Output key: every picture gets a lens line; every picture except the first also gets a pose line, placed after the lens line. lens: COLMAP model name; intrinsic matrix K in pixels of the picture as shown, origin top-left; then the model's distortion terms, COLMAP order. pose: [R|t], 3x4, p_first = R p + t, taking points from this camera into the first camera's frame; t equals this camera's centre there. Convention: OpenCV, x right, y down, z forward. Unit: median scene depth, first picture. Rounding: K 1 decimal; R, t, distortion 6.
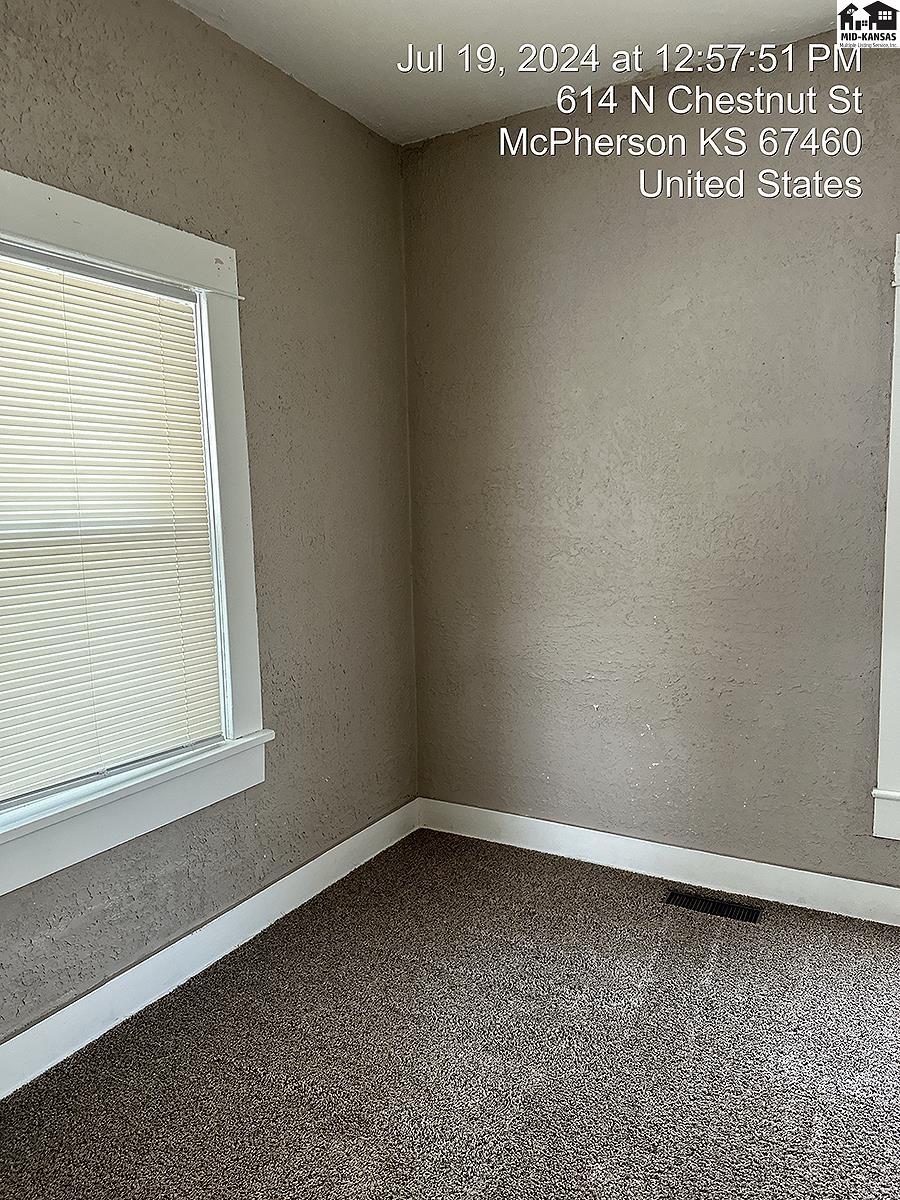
lens RADIAL K [[843.0, 0, 450.0], [0, 843.0, 600.0], [0, 0, 1]] dist [0.106520, -0.164172]
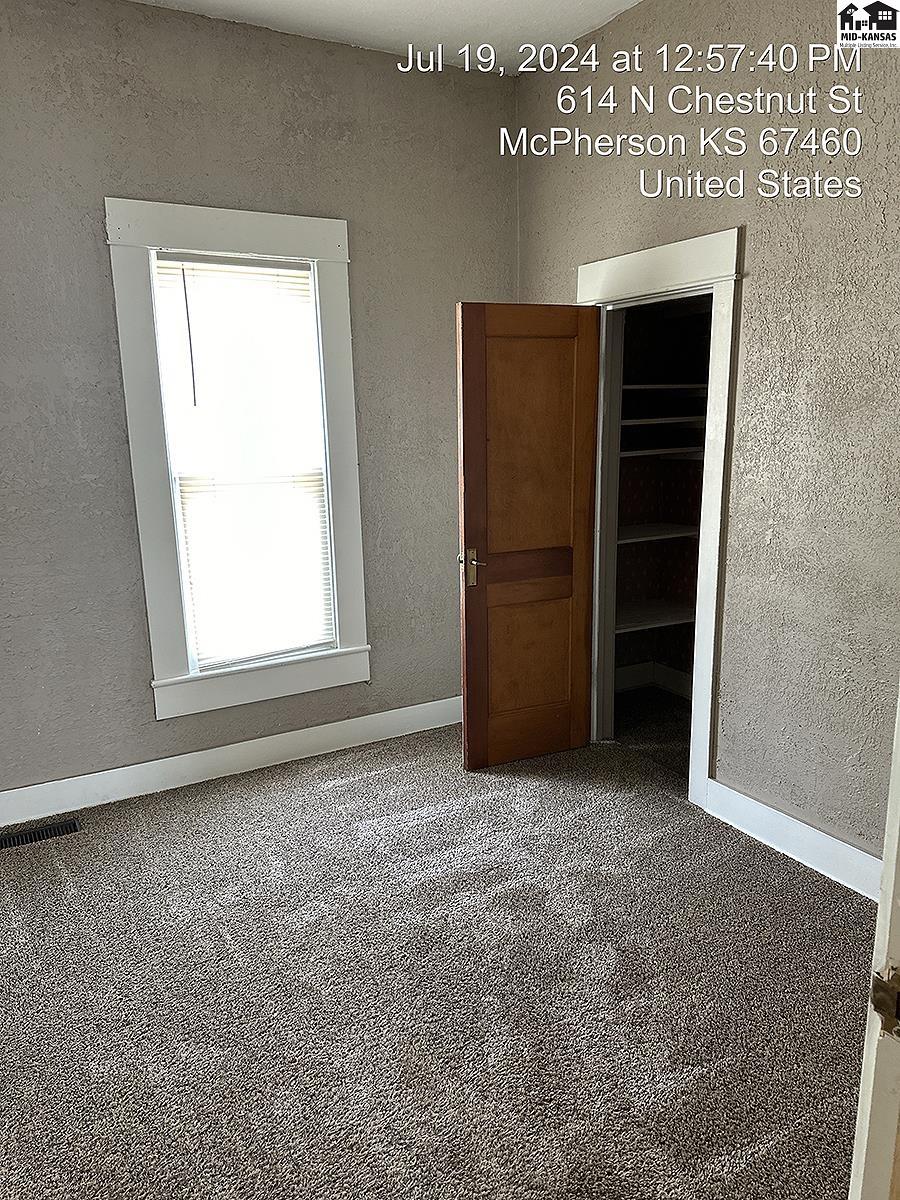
lens RADIAL K [[843.0, 0, 450.0], [0, 843.0, 600.0], [0, 0, 1]] dist [0.106520, -0.164172]
pose [[0.510386, -0.172008, 0.842567, -0.269623], [0.113033, 0.984709, 0.132556, 0.000182], [-0.852484, 0.027583, 0.522025, 0.030099]]
